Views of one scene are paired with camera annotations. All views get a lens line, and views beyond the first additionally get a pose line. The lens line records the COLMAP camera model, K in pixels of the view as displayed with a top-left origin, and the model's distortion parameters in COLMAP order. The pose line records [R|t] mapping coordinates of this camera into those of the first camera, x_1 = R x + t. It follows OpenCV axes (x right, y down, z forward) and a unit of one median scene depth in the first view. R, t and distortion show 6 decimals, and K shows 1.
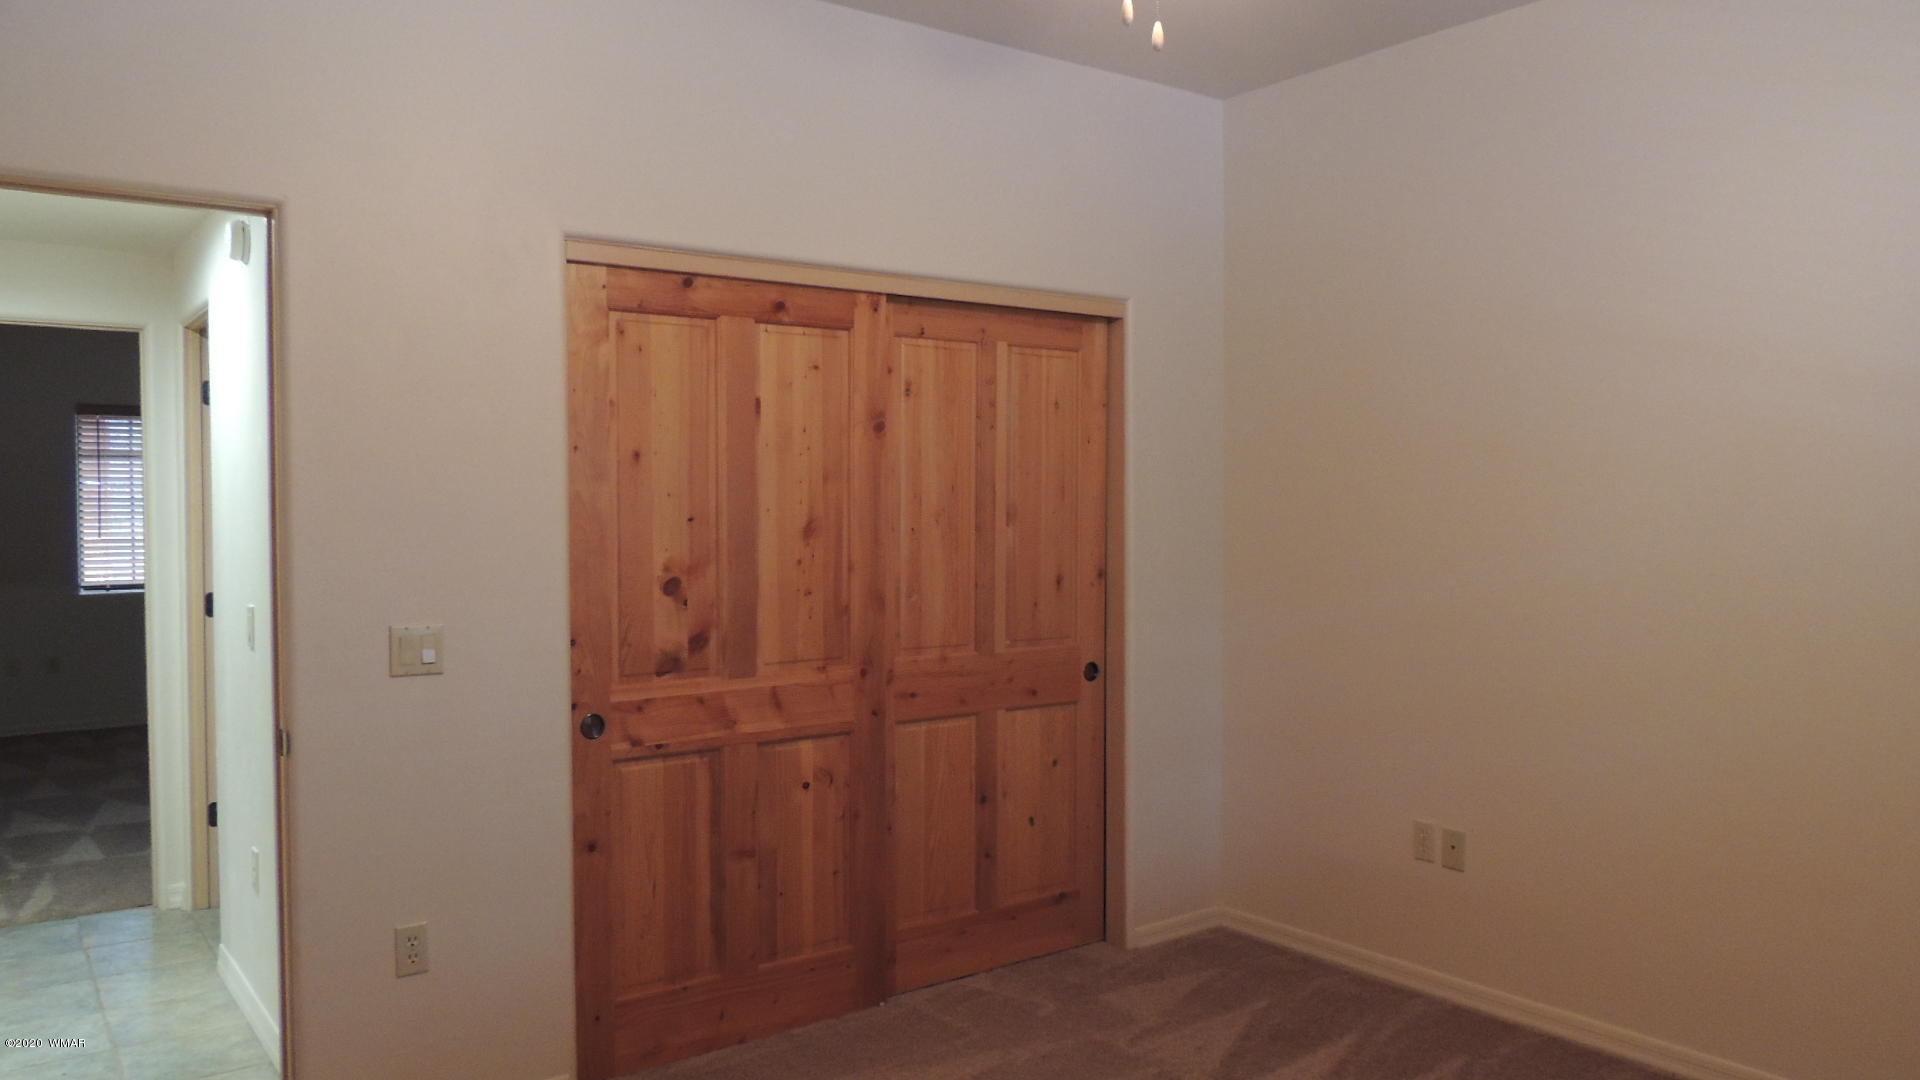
lens RADIAL K [[1364.7, 0, 974.1], [0, 1364.7, 526.3], [0, 0, 1]] dist [-0.018450, -0.001234]
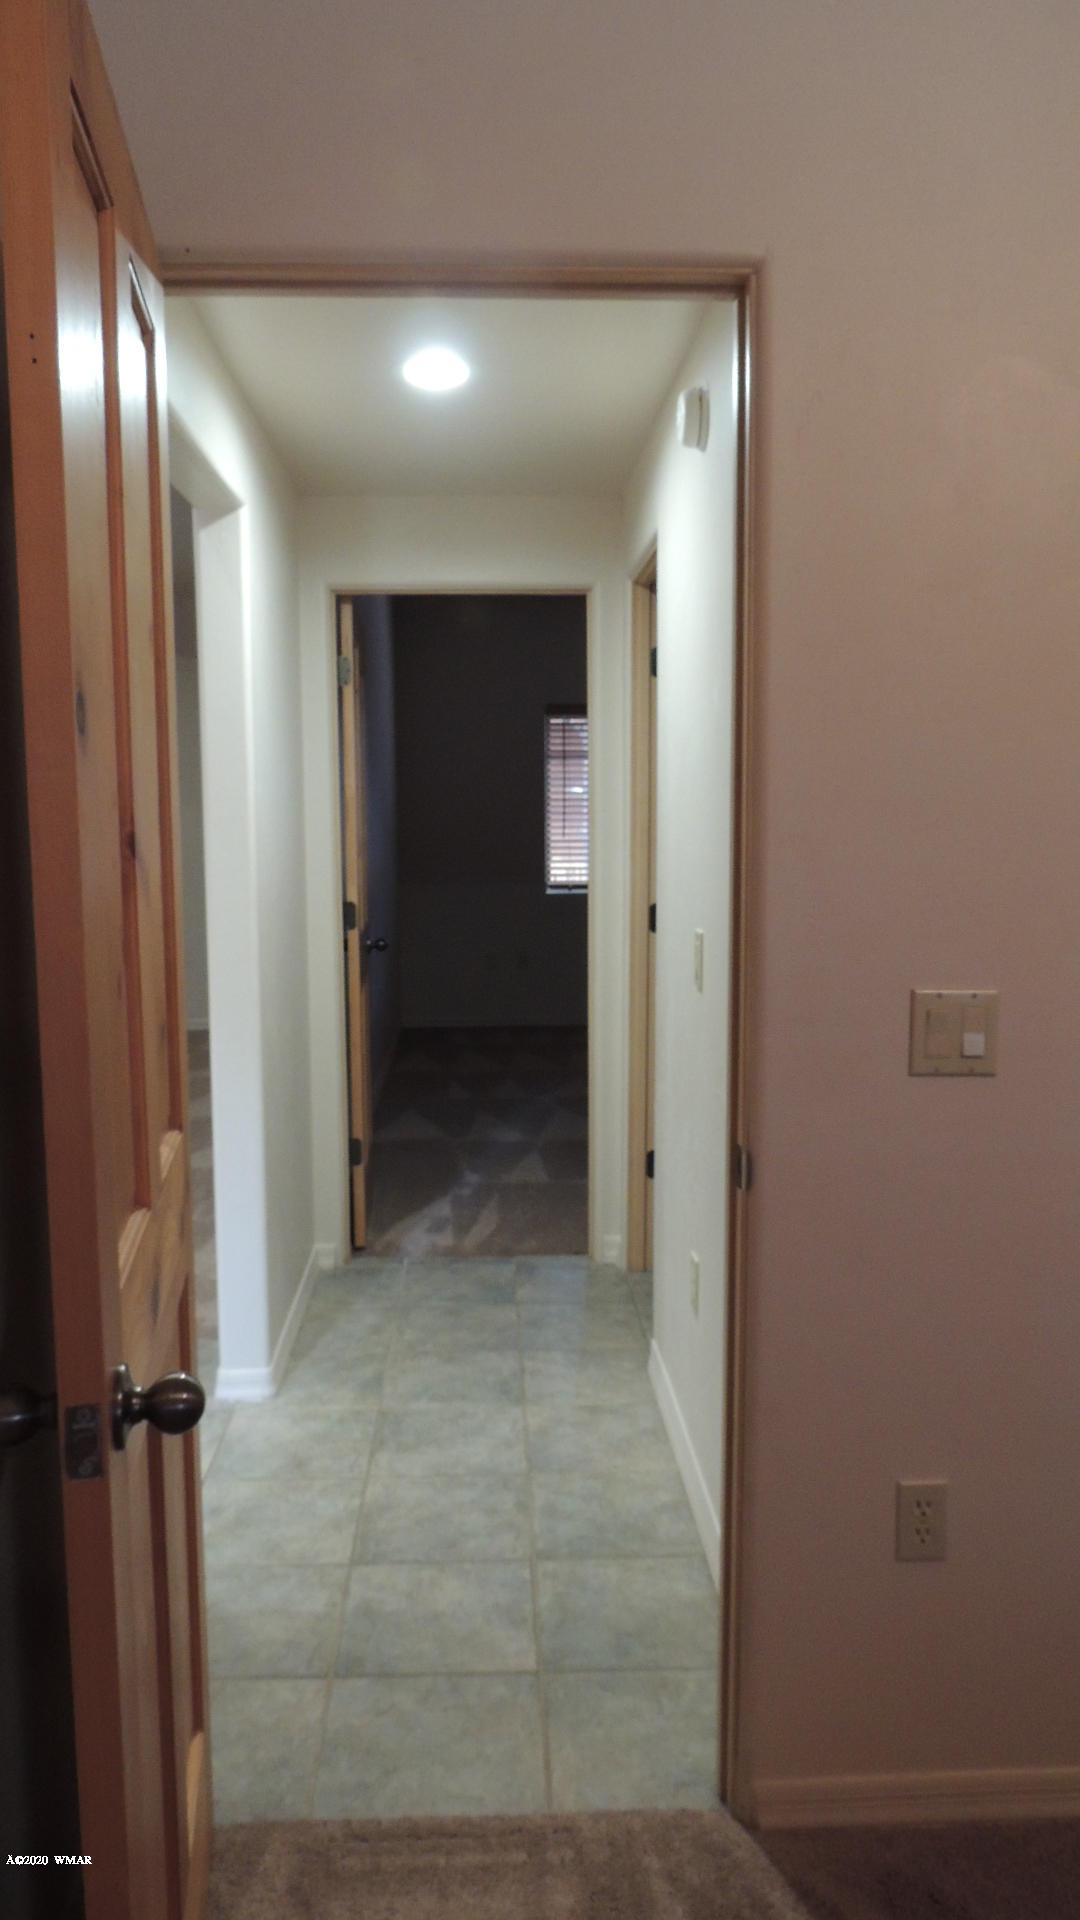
lens RADIAL K [[1364.7, 0, 533.4], [0, 1364.7, 959.1], [0, 0, 1]] dist [-0.018450, -0.001234]
pose [[0.820698, 0.064893, -0.567665, -0.158634], [-0.013142, 0.995410, 0.094791, 0.004713], [0.571210, -0.070335, 0.817785, 0.293361]]
